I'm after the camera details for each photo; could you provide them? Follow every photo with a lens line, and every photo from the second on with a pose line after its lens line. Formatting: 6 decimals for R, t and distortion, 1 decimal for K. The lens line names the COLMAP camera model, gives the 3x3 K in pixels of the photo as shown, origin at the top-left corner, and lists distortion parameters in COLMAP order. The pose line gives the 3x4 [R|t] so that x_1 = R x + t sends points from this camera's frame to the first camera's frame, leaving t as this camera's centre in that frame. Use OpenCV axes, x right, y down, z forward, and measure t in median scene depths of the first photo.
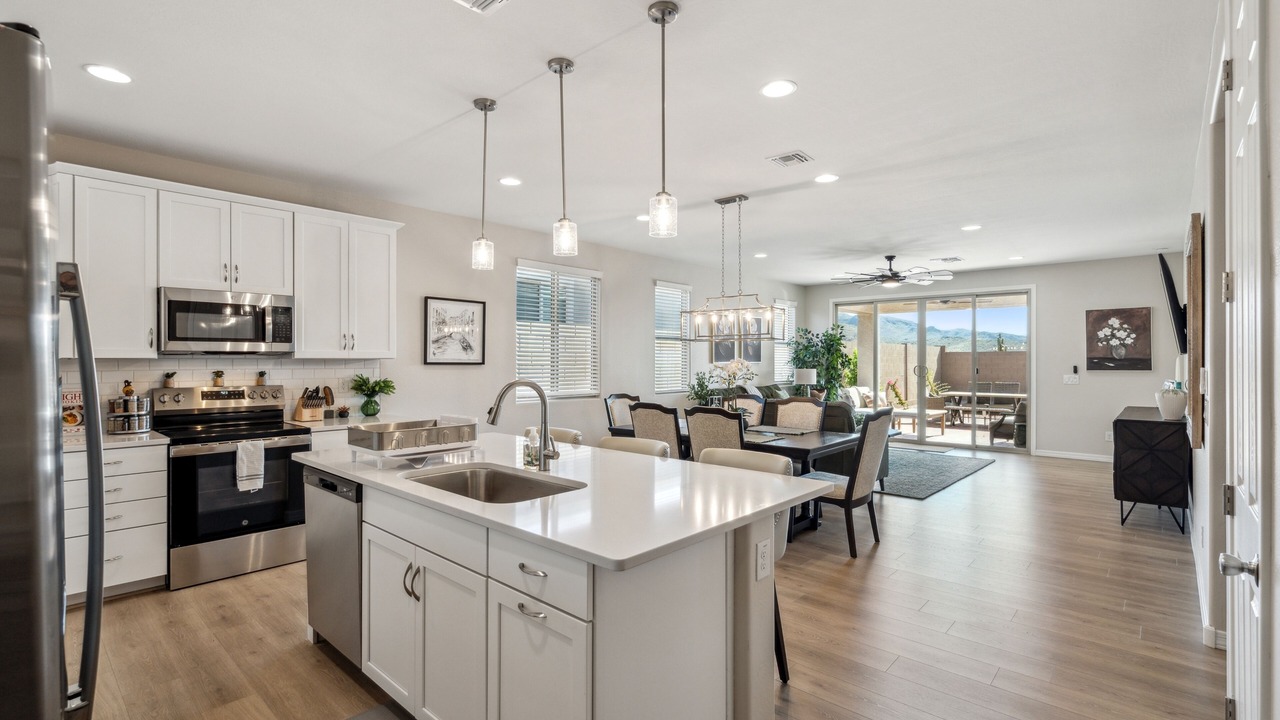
lens RADIAL K [[580.8, 0, 635.3], [0, 580.8, 353.6], [0, 0, 1]] dist [-0.002062, -0.000063]
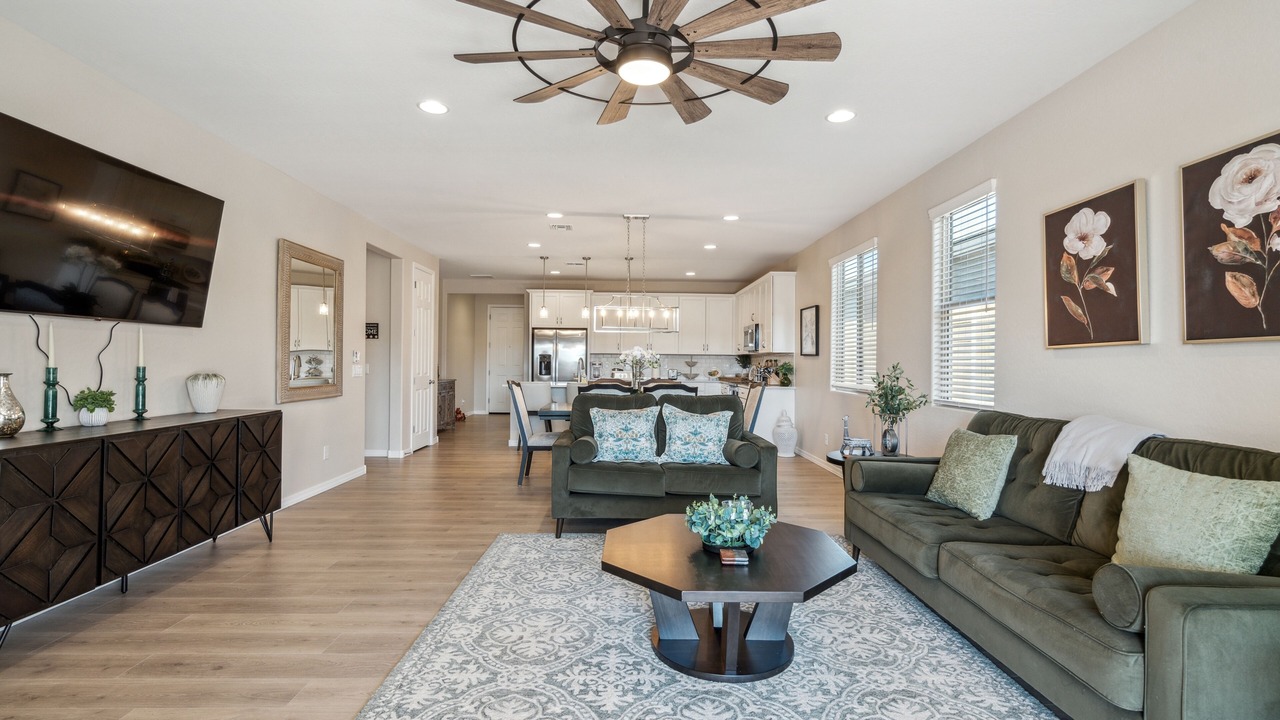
lens RADIAL K [[580.8, 0, 635.3], [0, 580.8, 353.6], [0, 0, 1]] dist [-0.002062, -0.000063]
pose [[-0.723744, -0.019076, -0.689805, 1.336979], [-0.004264, 0.999722, -0.023173, 0.068738], [0.690056, -0.013830, -0.723624, 2.502886]]
